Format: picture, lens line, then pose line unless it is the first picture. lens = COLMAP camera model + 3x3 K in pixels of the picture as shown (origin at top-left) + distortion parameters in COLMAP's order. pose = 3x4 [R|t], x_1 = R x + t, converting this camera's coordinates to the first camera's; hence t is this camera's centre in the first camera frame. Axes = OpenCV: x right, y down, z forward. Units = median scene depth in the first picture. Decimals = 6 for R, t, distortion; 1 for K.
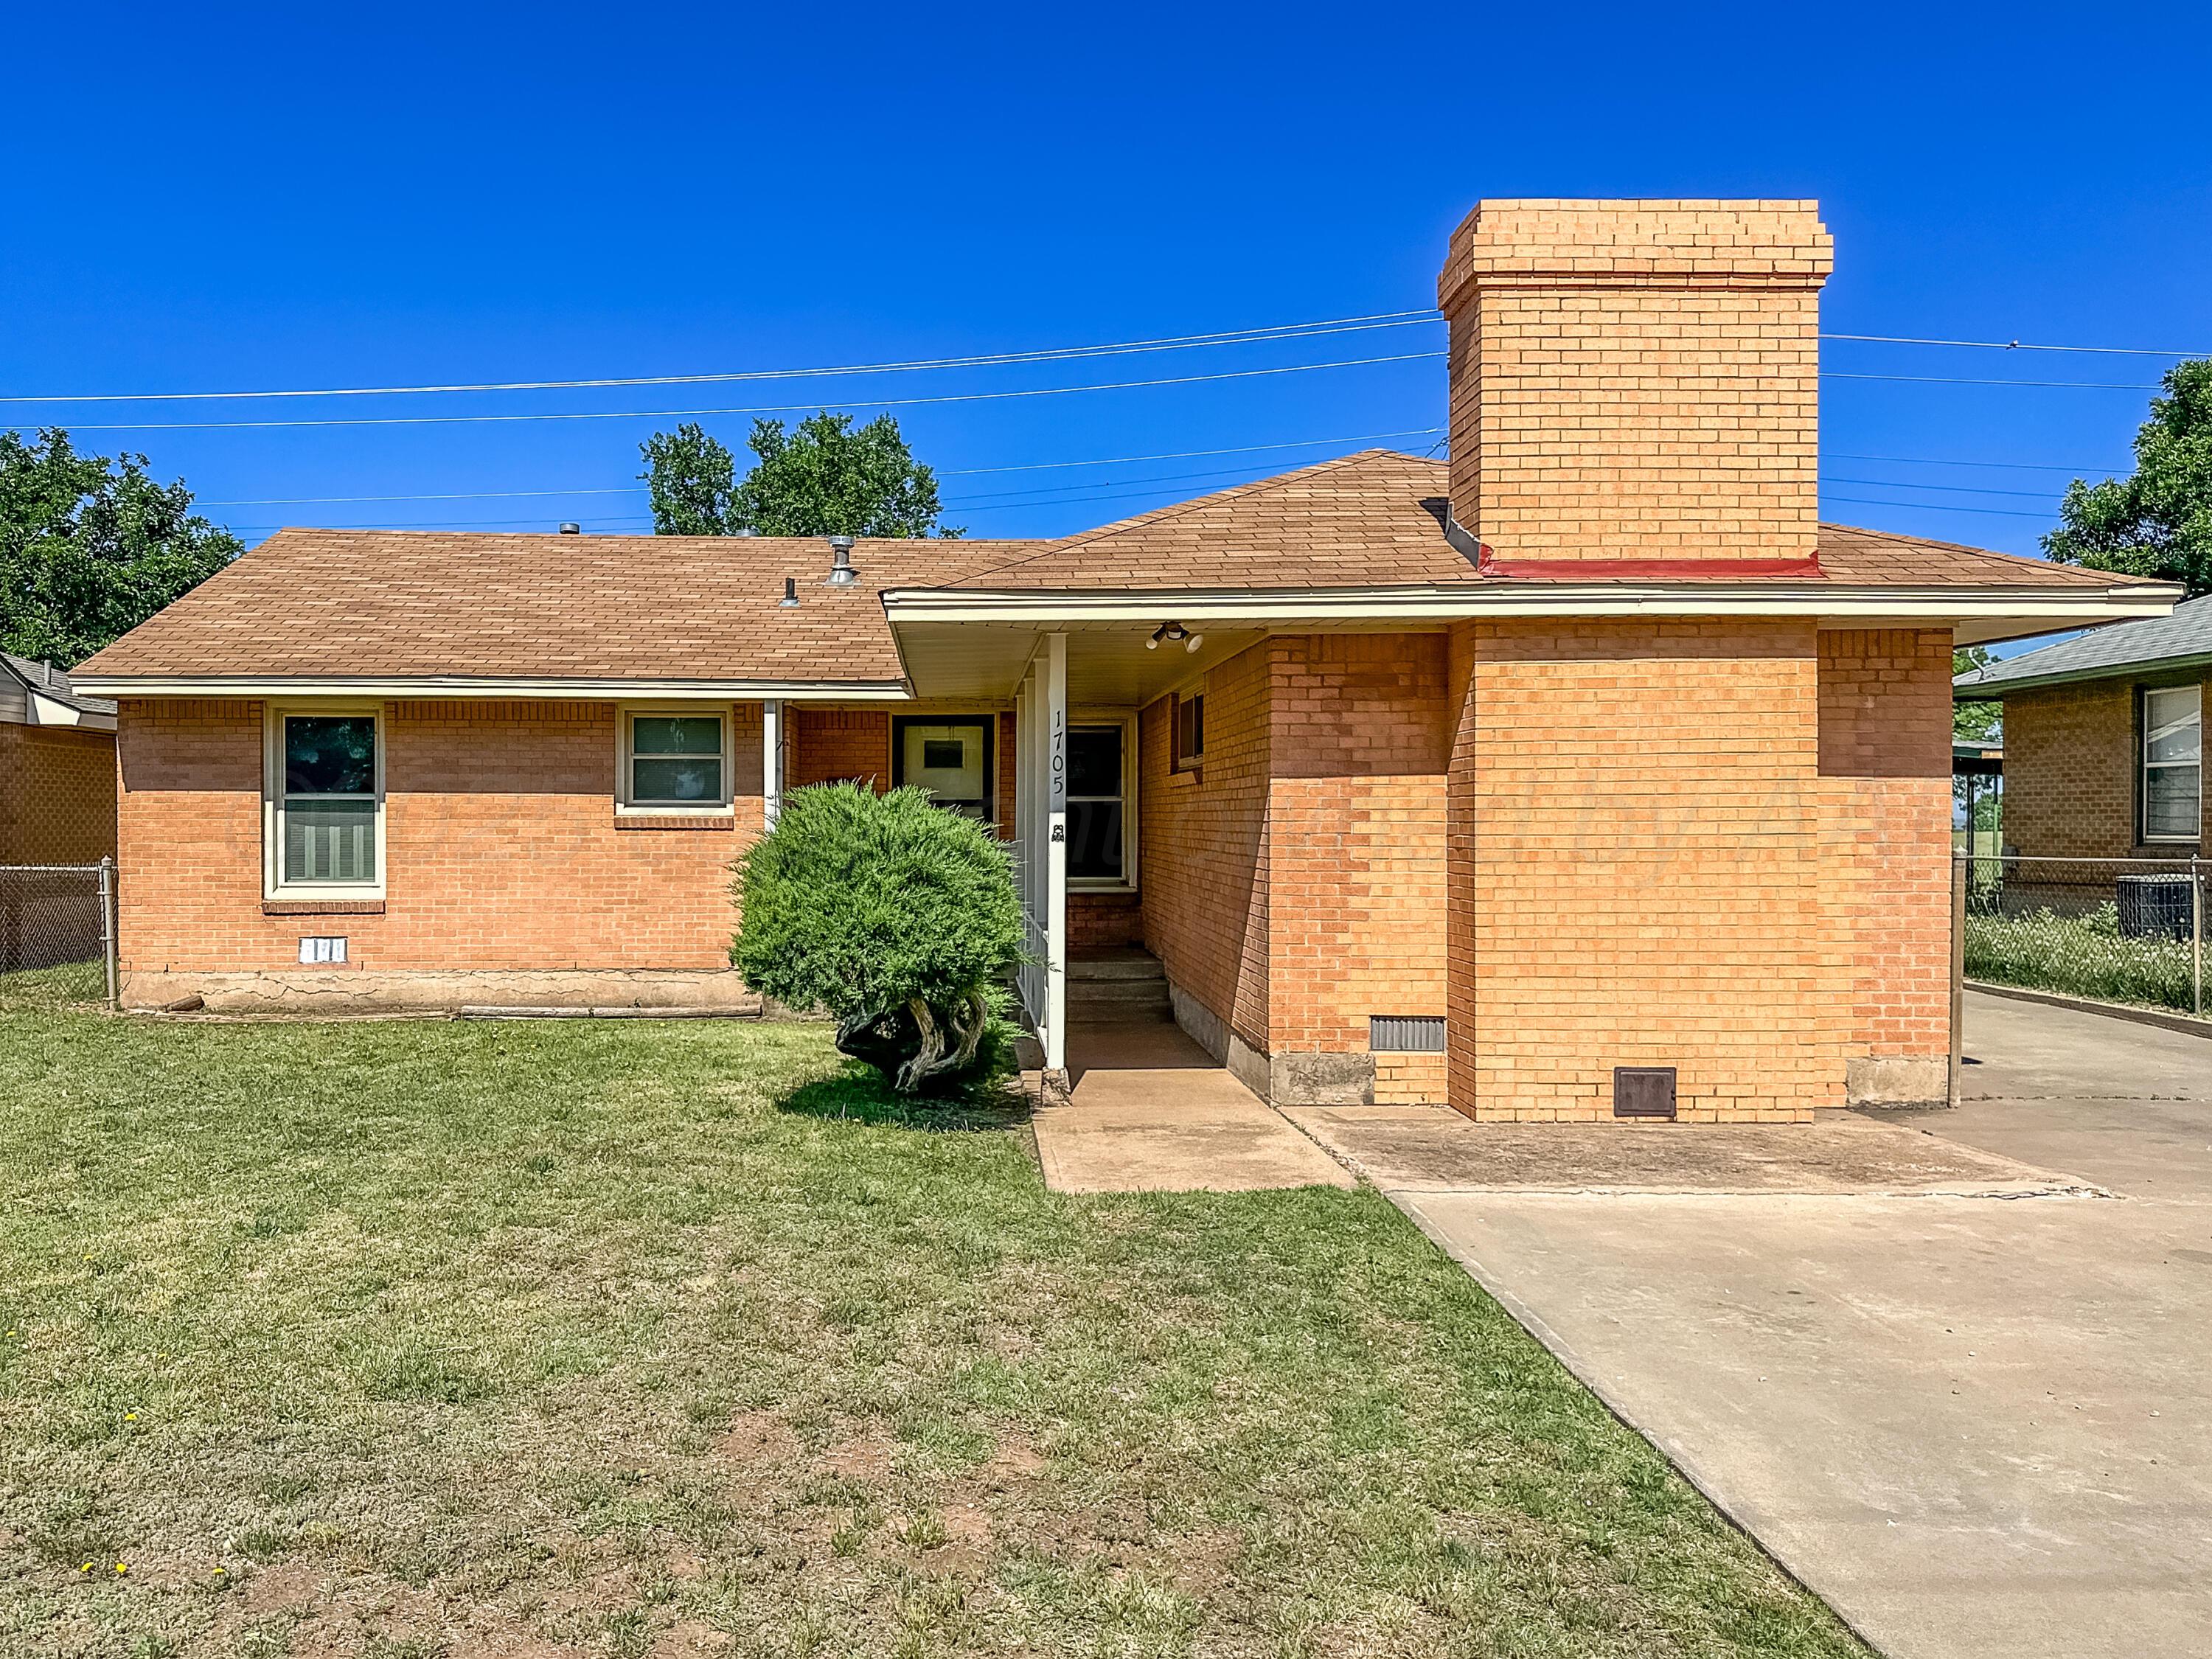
lens RADIAL K [[1598.8, 0, 1106.0], [0, 1598.8, 829.5], [0, 0, 1]] dist [0.043940, -0.044253]
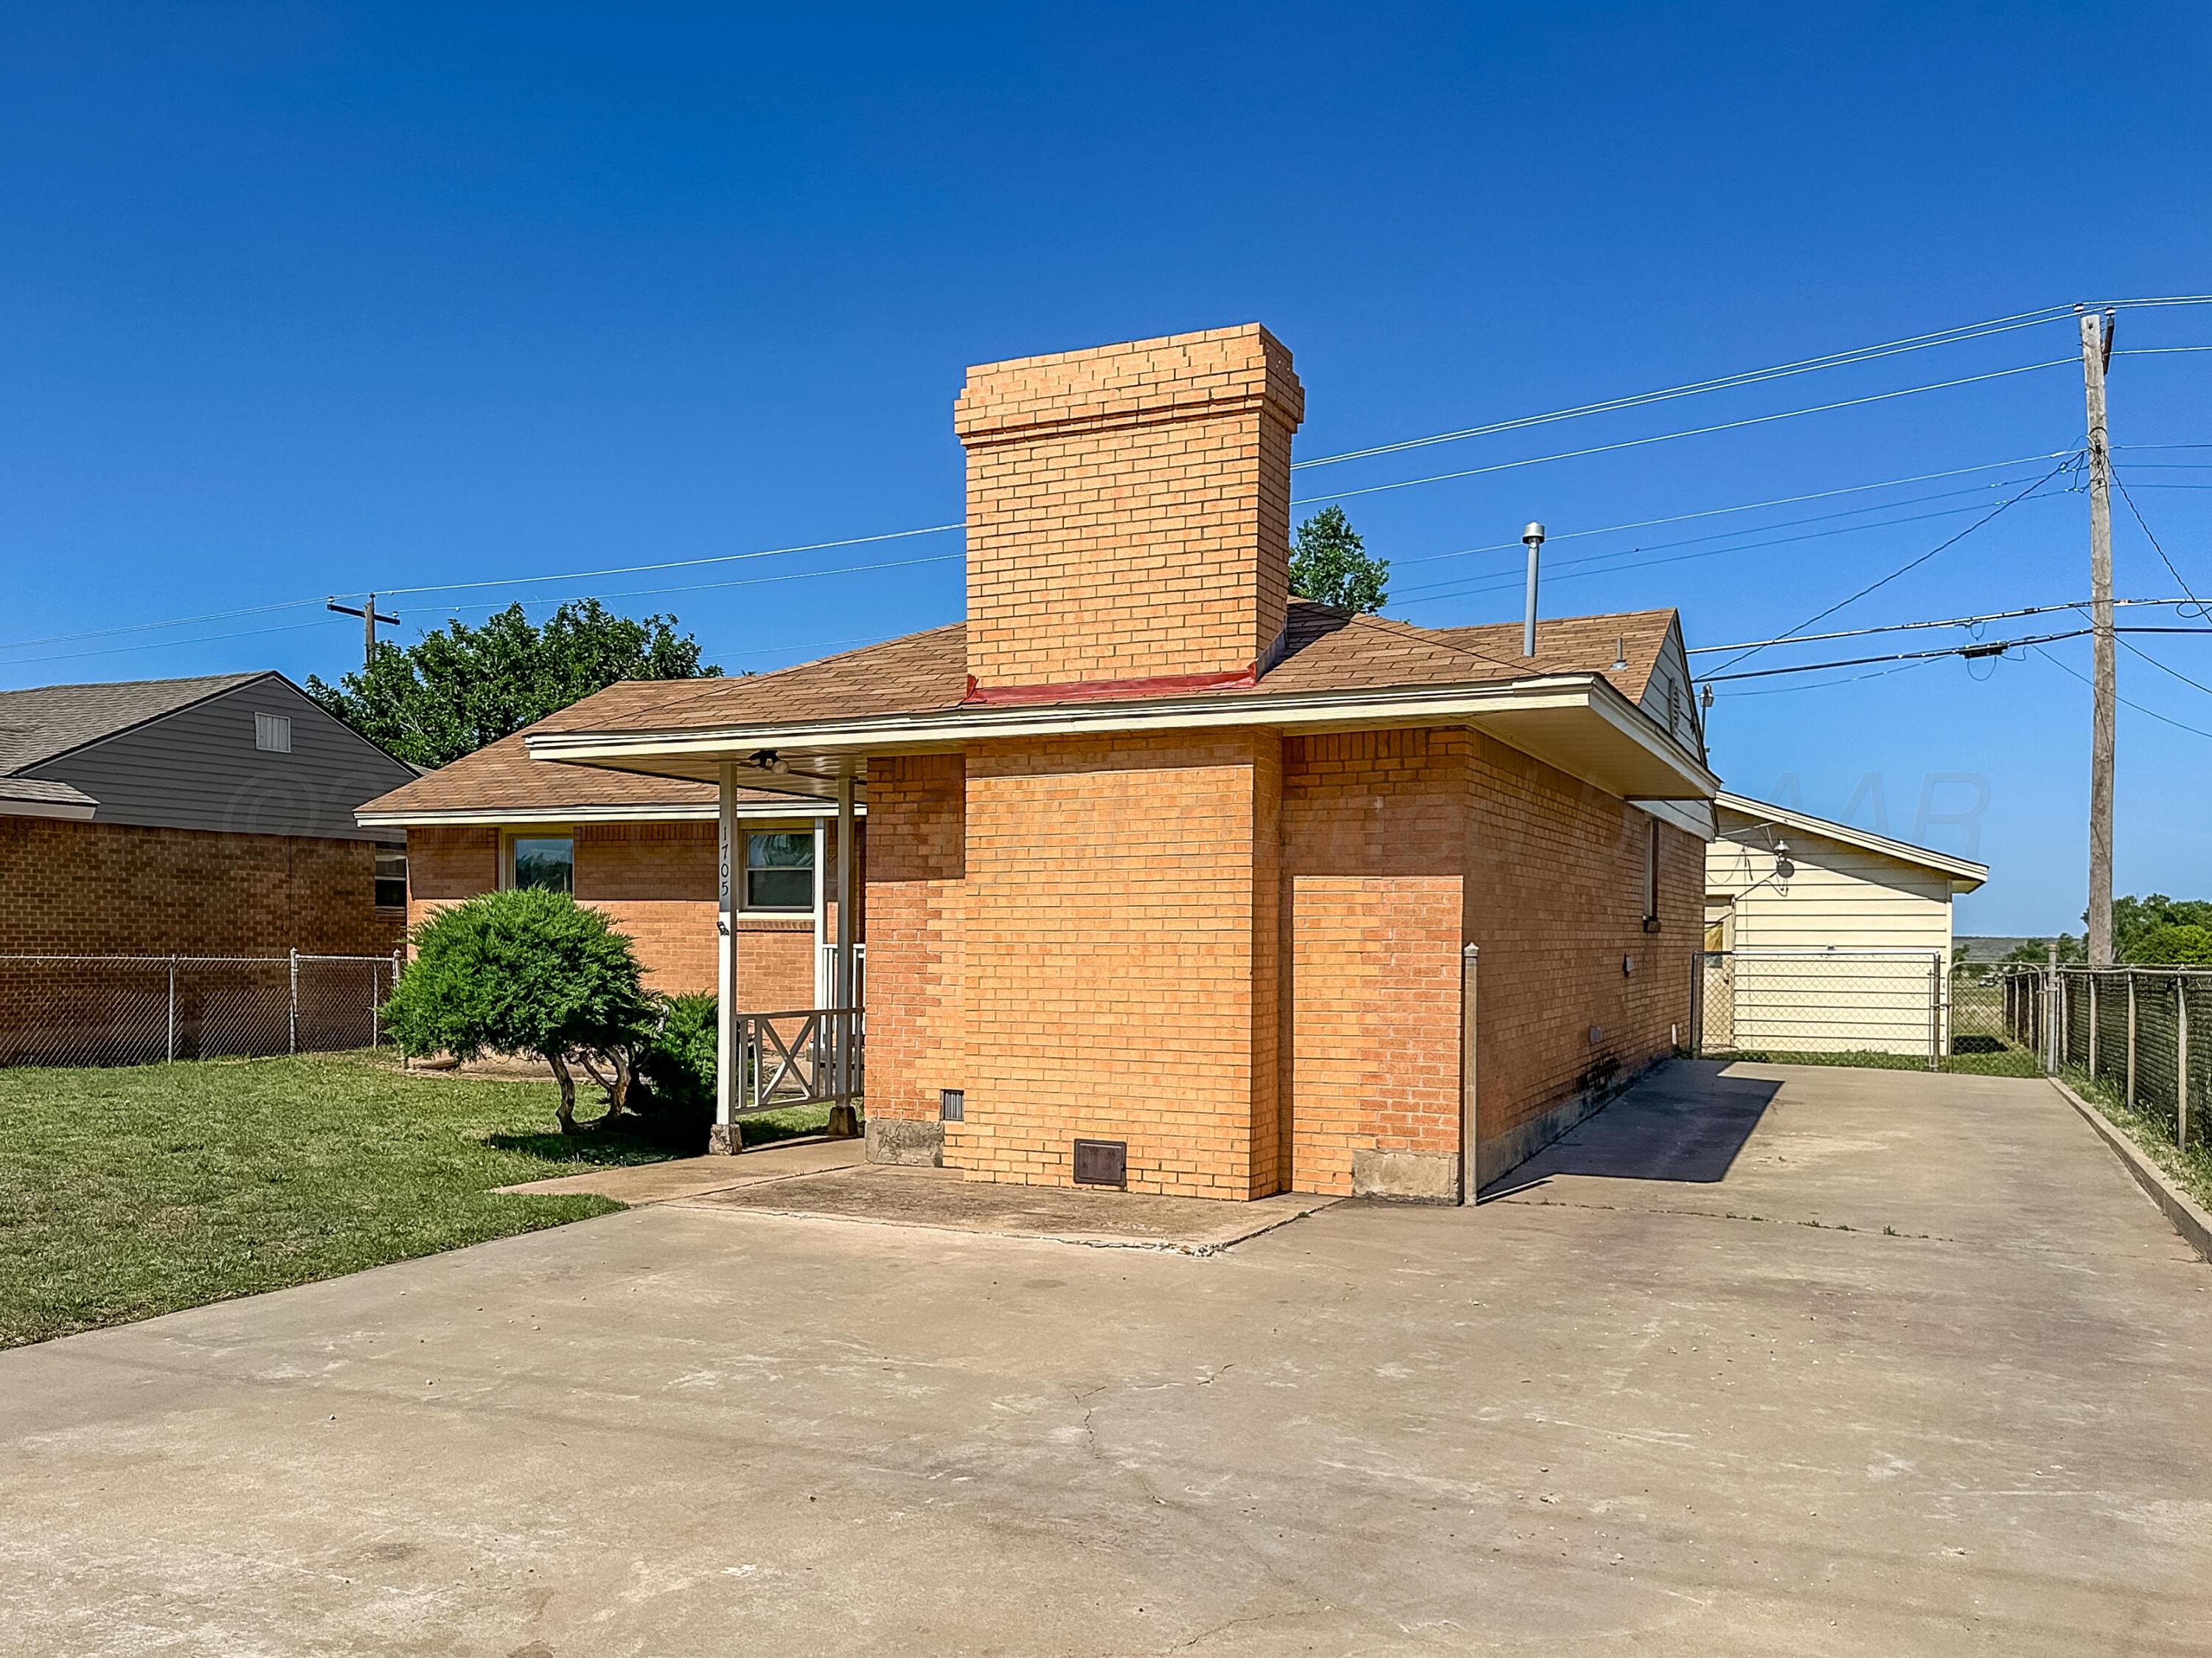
lens RADIAL K [[1773.8, 0, 1105.2], [0, 1773.8, 965.3], [0, 0, 1]] dist [0.155544, -0.072693]
pose [[0.898593, 0.010285, -0.438663, 0.872899], [-0.005154, 0.999904, 0.012888, 0.011279], [0.438753, -0.009320, 0.898559, -0.097276]]
